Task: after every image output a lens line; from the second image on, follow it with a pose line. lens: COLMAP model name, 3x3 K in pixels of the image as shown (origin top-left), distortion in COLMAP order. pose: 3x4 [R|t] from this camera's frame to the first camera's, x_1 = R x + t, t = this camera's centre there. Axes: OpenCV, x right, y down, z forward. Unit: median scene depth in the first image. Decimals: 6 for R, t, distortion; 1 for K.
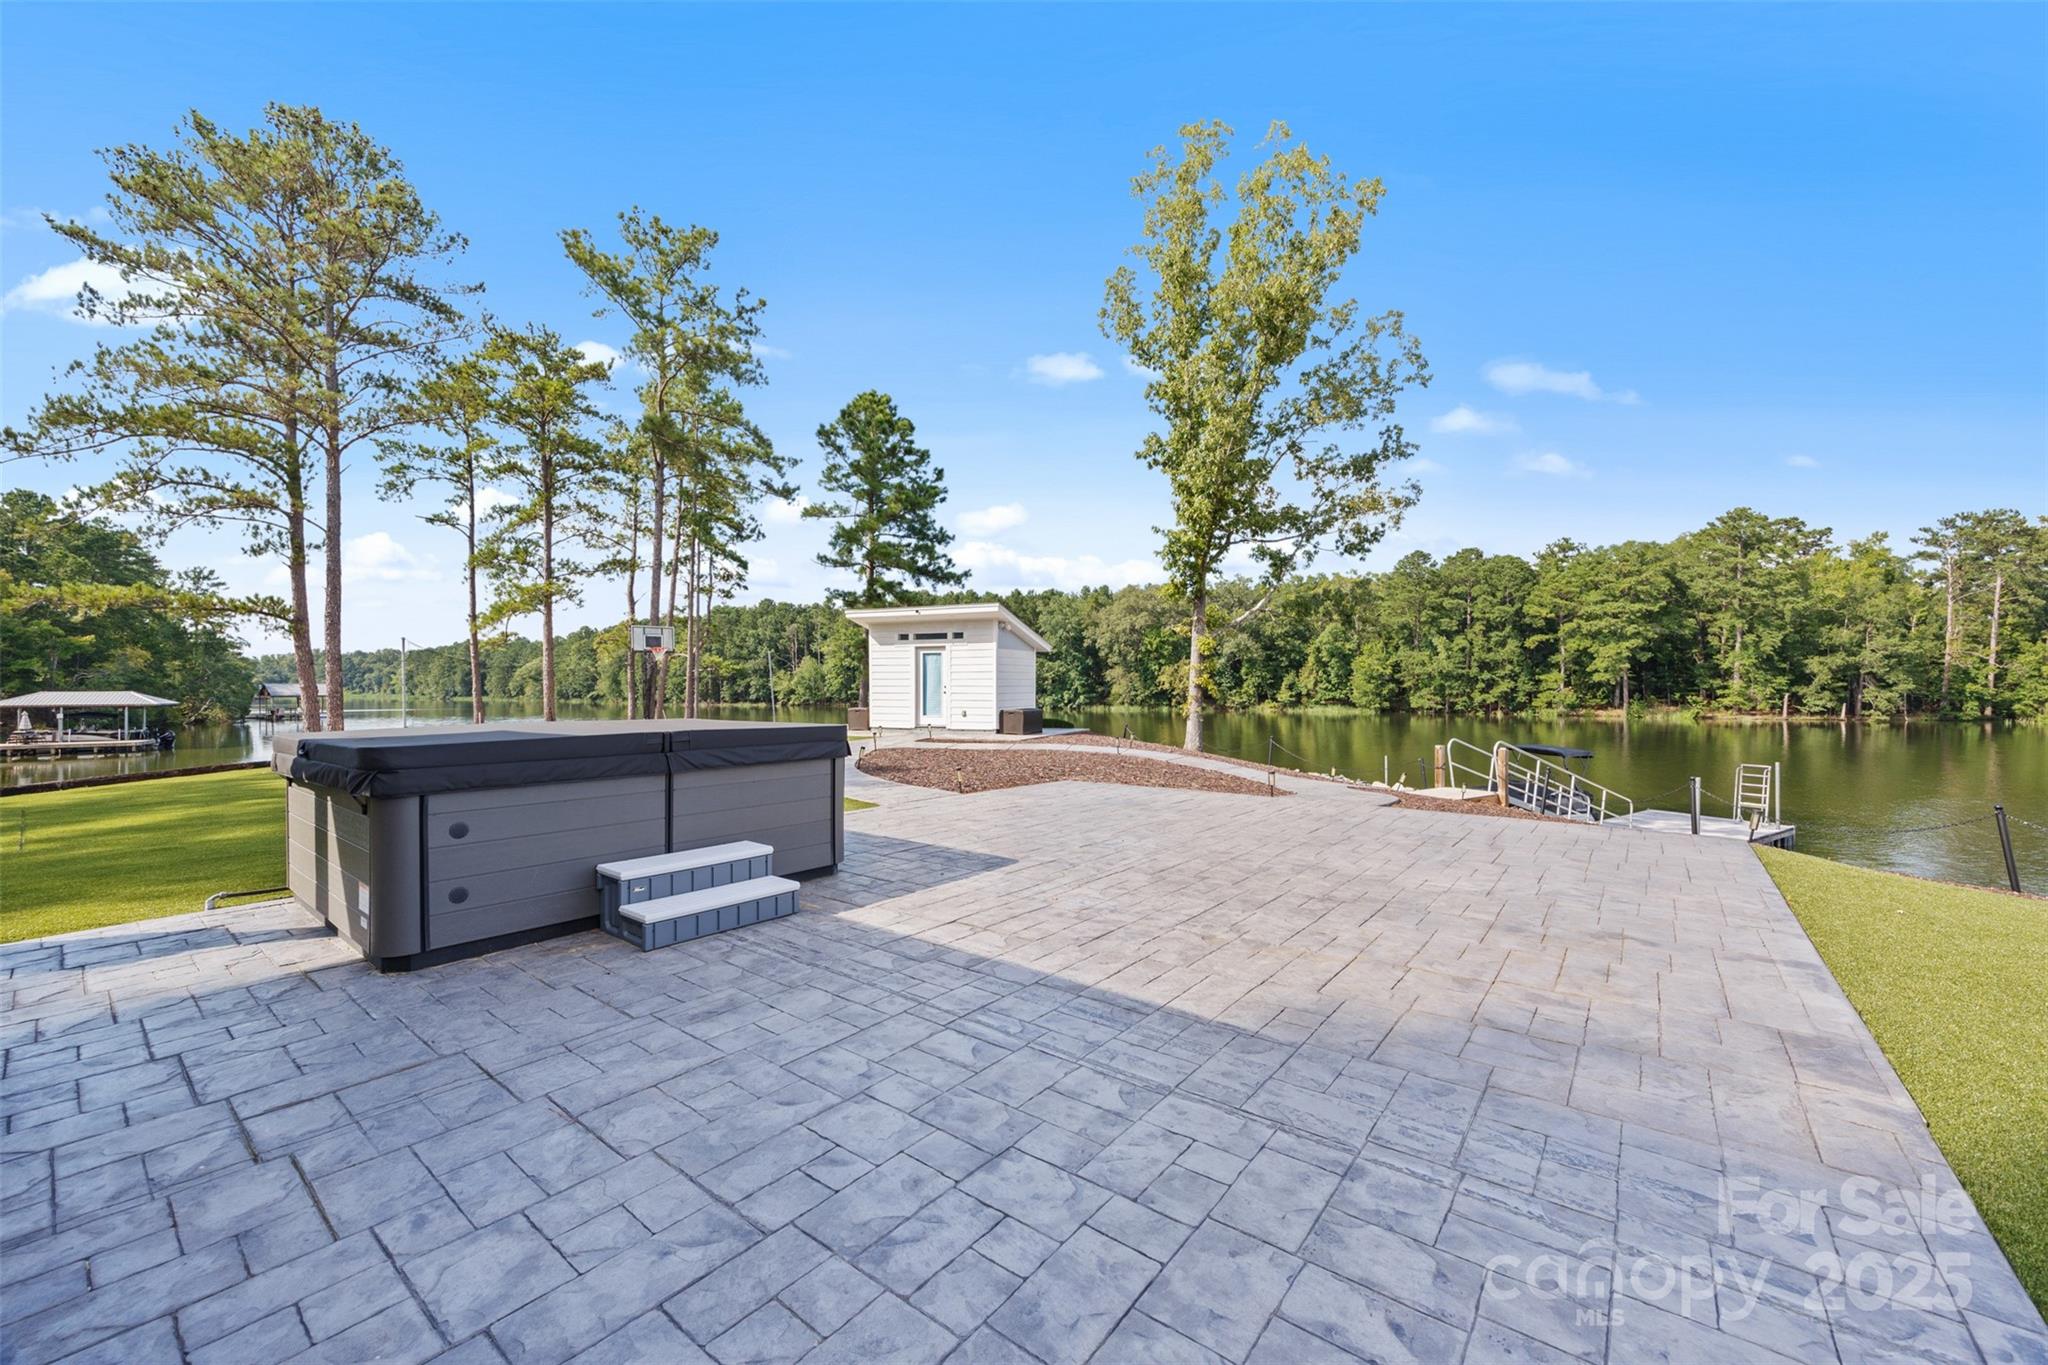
lens RADIAL K [[802.2, 0, 1034.5], [0, 802.2, 677.8], [0, 0, 1]] dist [0.000034, 0.000243]
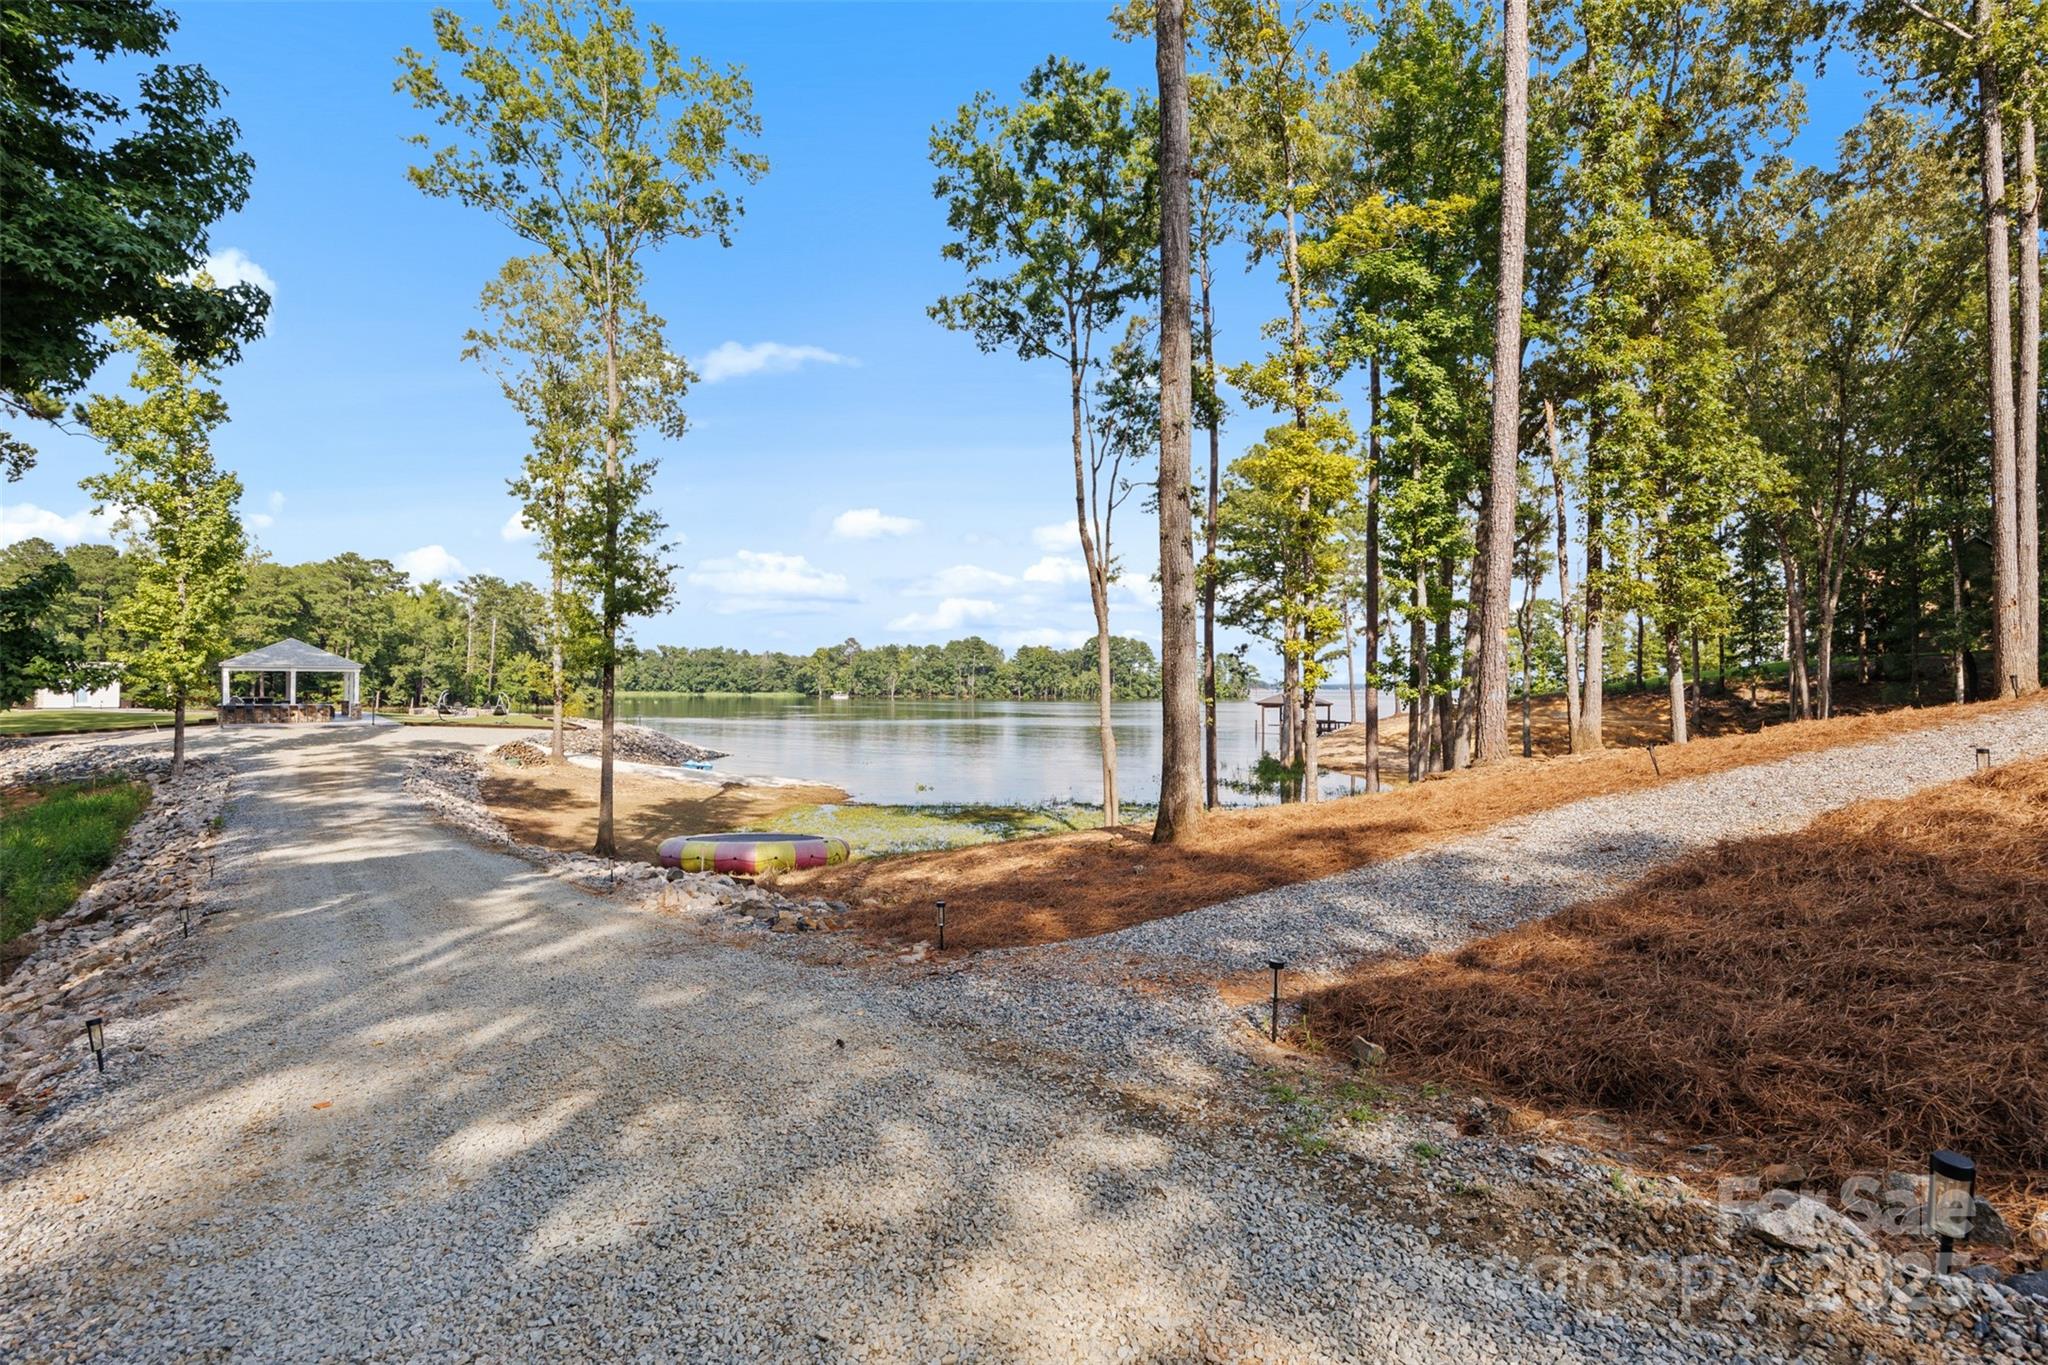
lens RADIAL K [[963.2, 0, 1031.7], [0, 963.2, 679.3], [0, 0, 1]] dist [-0.014470, 0.001266]
pose [[0.218924, 0.009381, 0.975697, -0.374662], [-0.015171, 0.999866, -0.006209, -0.006960], [-0.975624, -0.013443, 0.219037, -0.405015]]
